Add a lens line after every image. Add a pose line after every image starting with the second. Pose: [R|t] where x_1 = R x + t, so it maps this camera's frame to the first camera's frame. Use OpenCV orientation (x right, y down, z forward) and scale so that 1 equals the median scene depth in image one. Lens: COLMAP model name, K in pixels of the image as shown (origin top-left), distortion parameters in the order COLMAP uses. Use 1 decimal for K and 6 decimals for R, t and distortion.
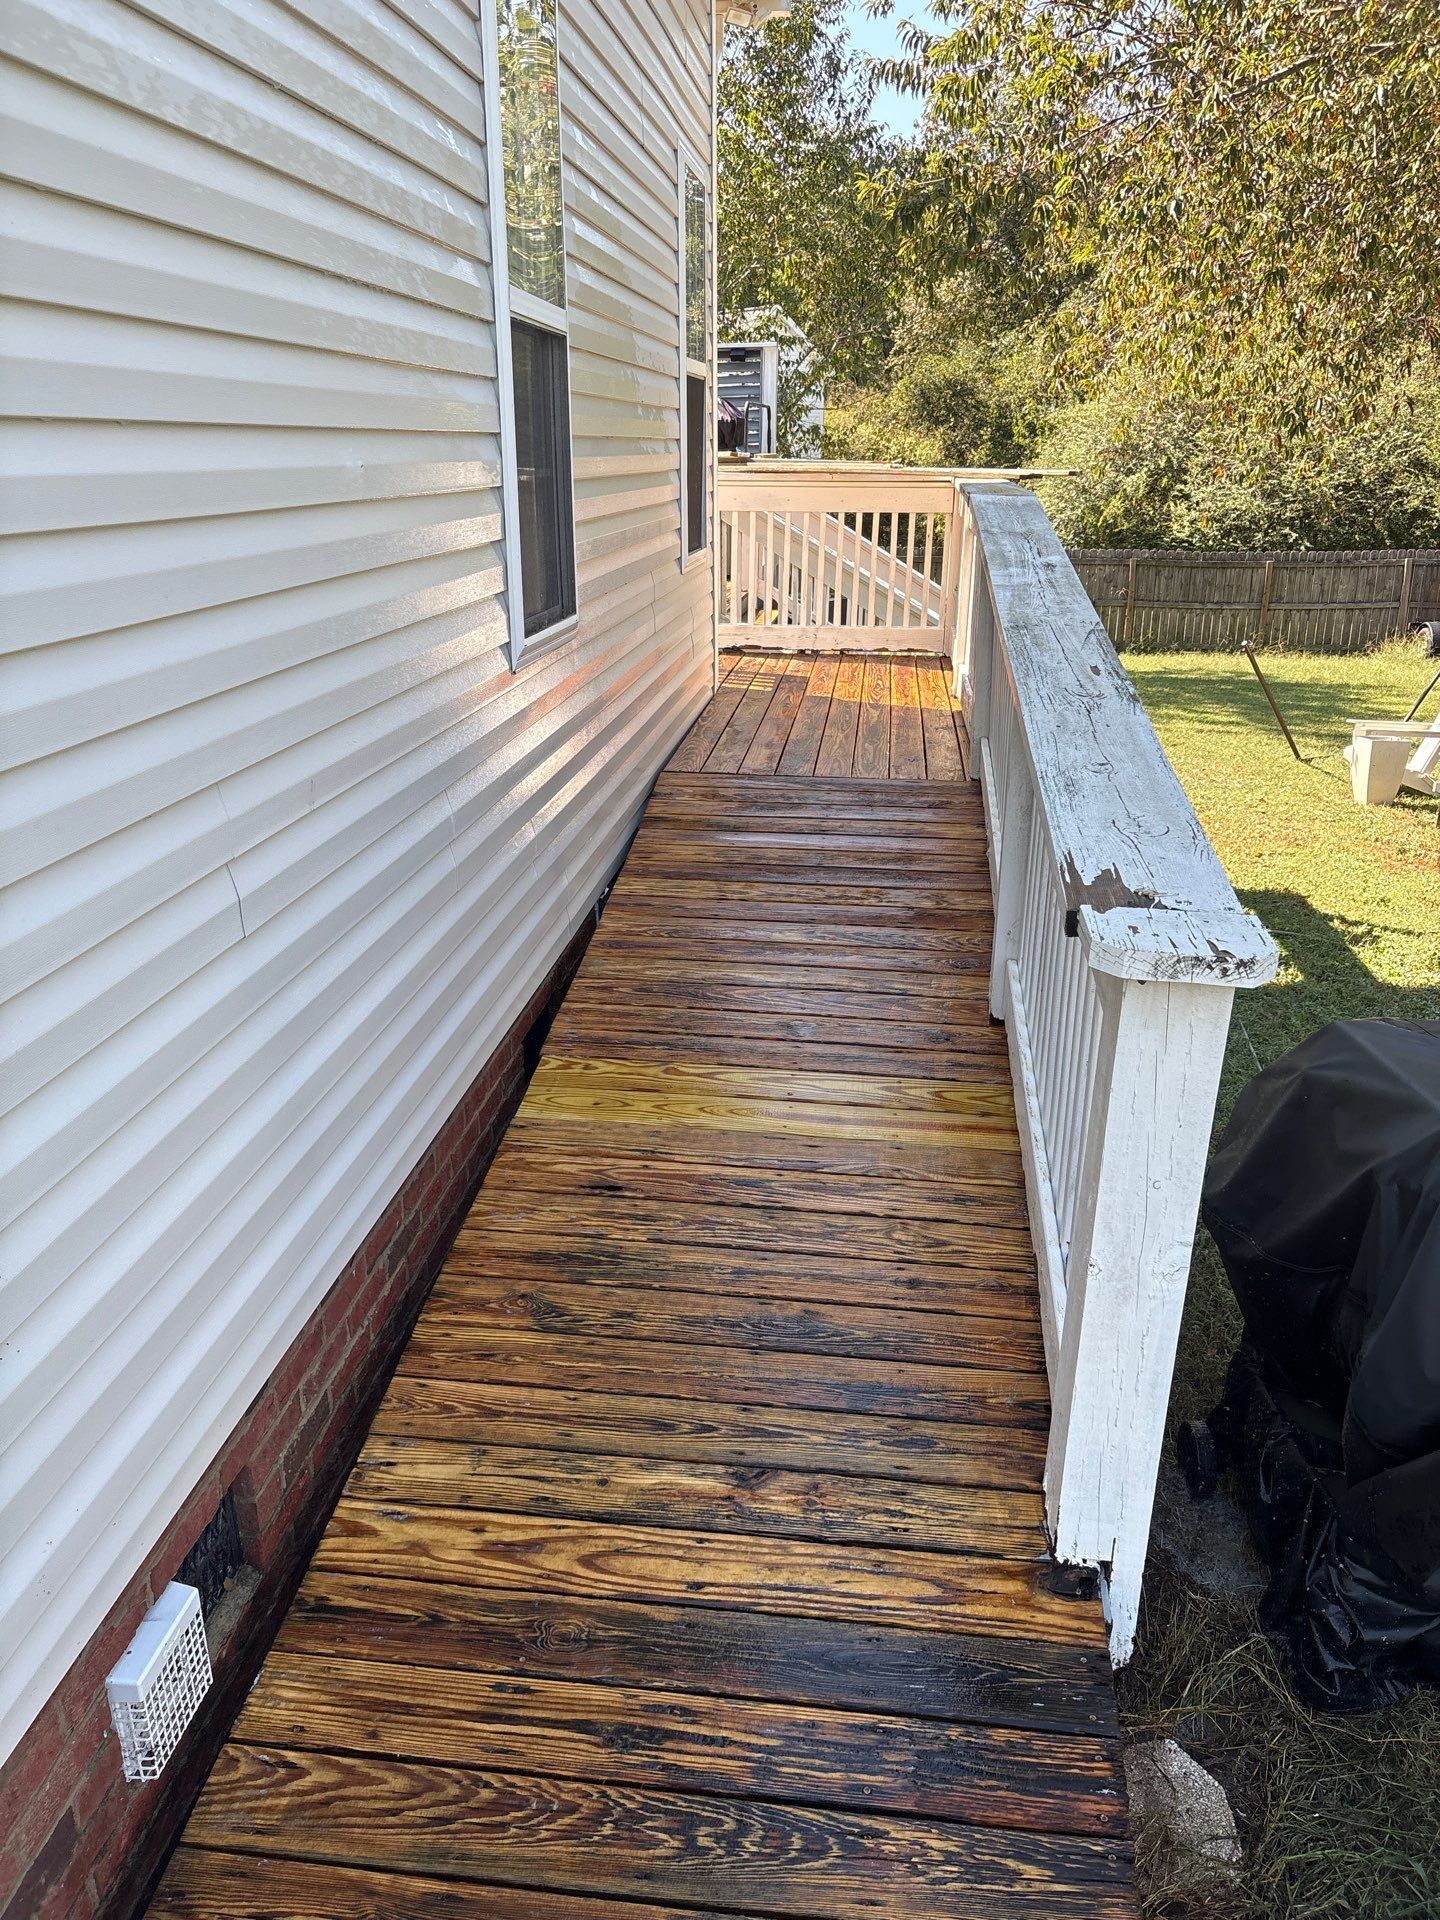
lens RADIAL K [[1399.8, 0, 722.4], [0, 1399.8, 959.6], [0, 0, 1]] dist [0.037519, 0.000363]
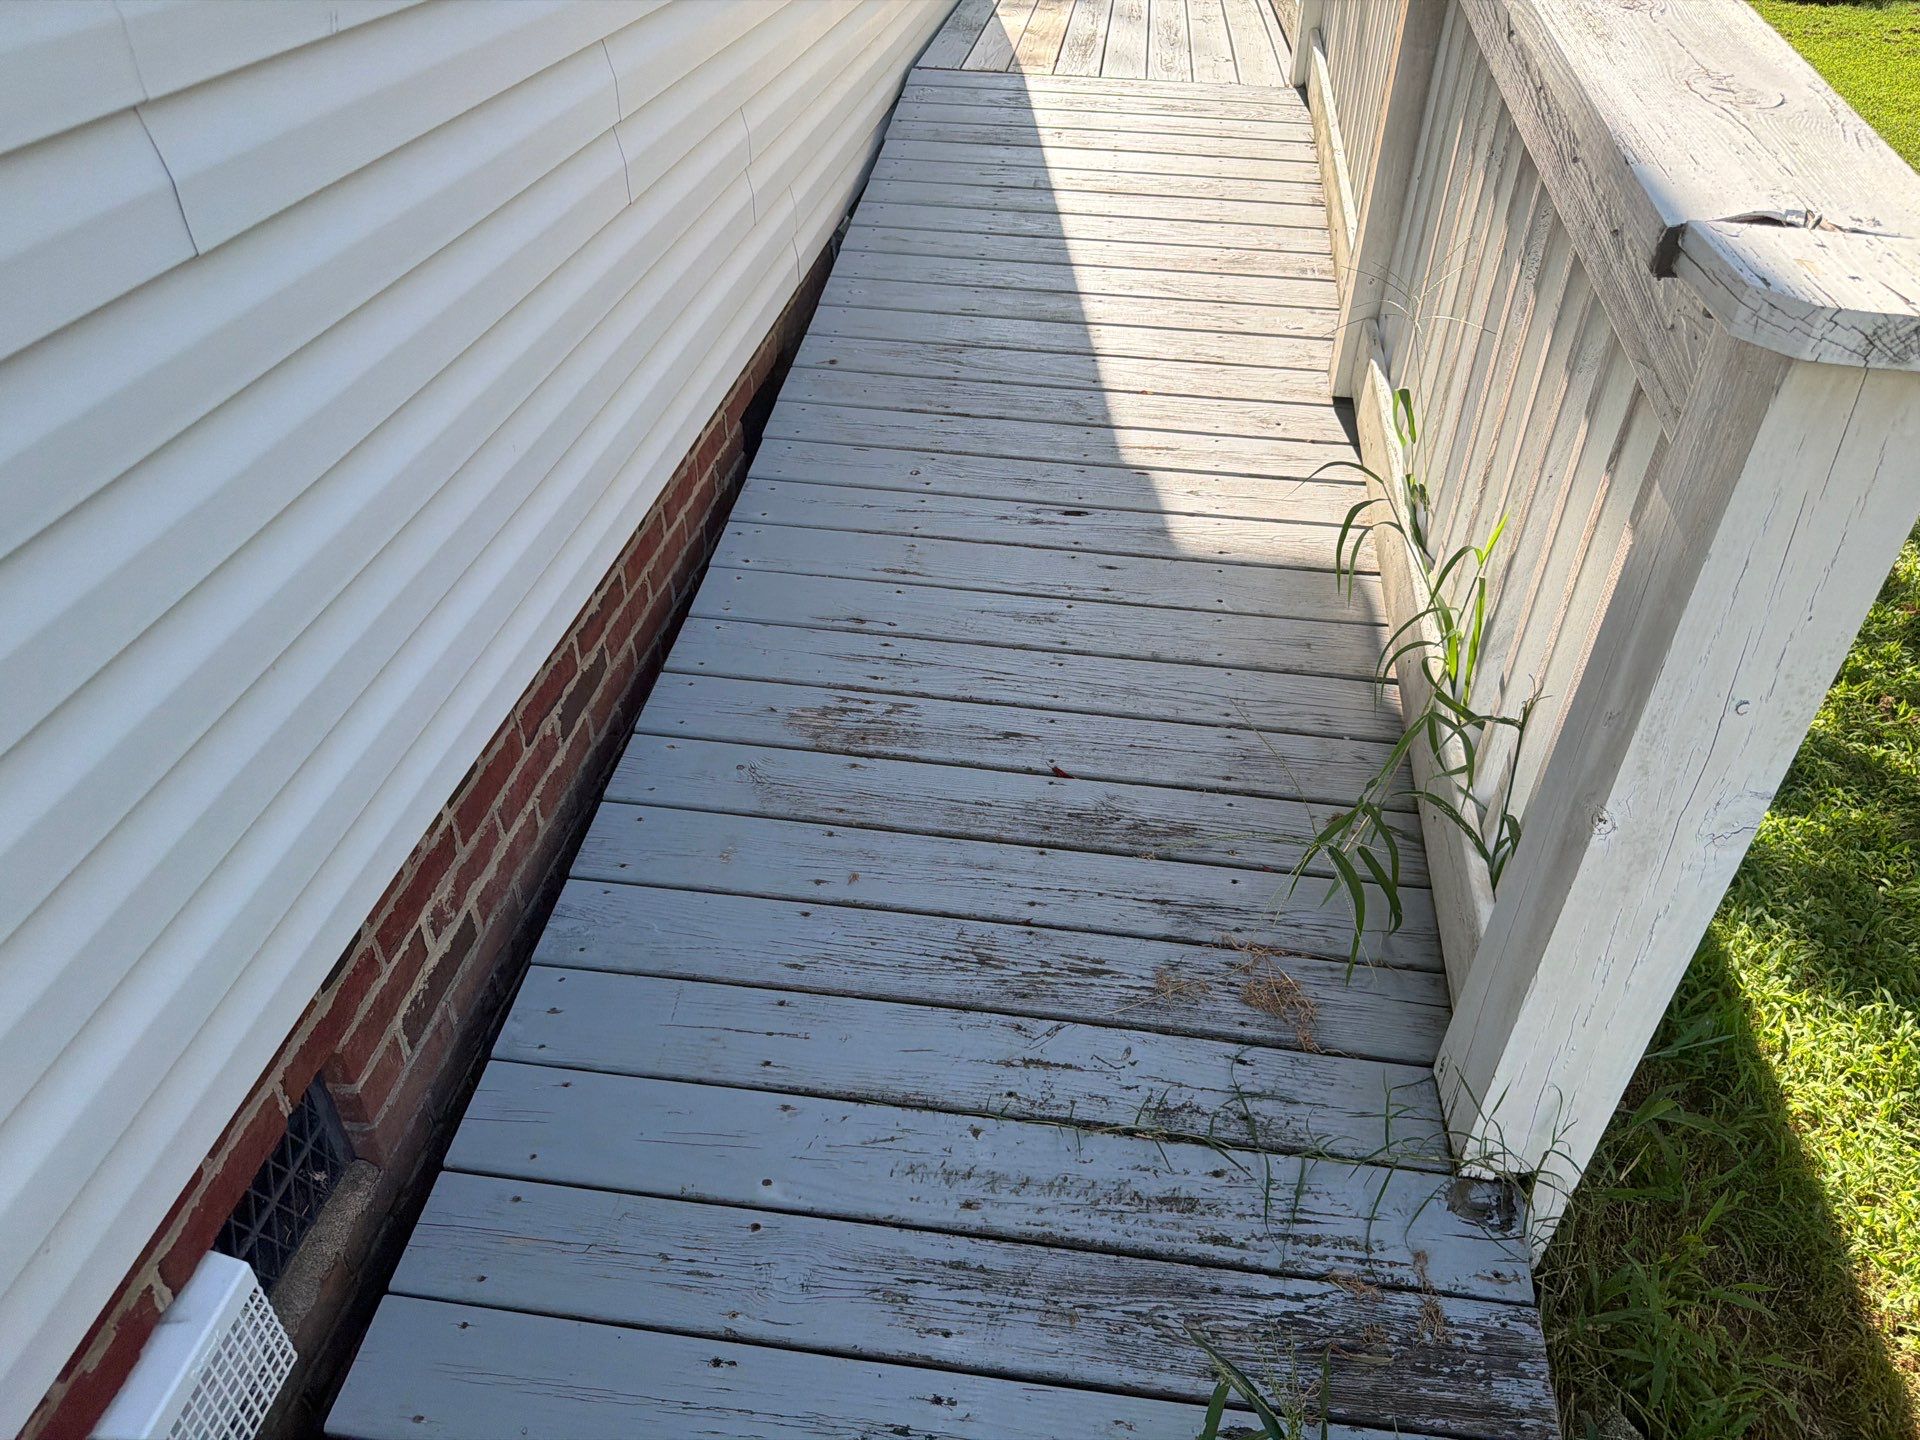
lens RADIAL K [[1280.2, 0, 967.6], [0, 1280.2, 724.4], [0, 0, 1]] dist [0.006231, -0.000660]
pose [[0.999620, 0.023613, 0.014233, -0.032243], [-0.026787, 0.954039, 0.298482, 0.006215], [-0.006531, -0.298750, 0.954309, 0.376401]]
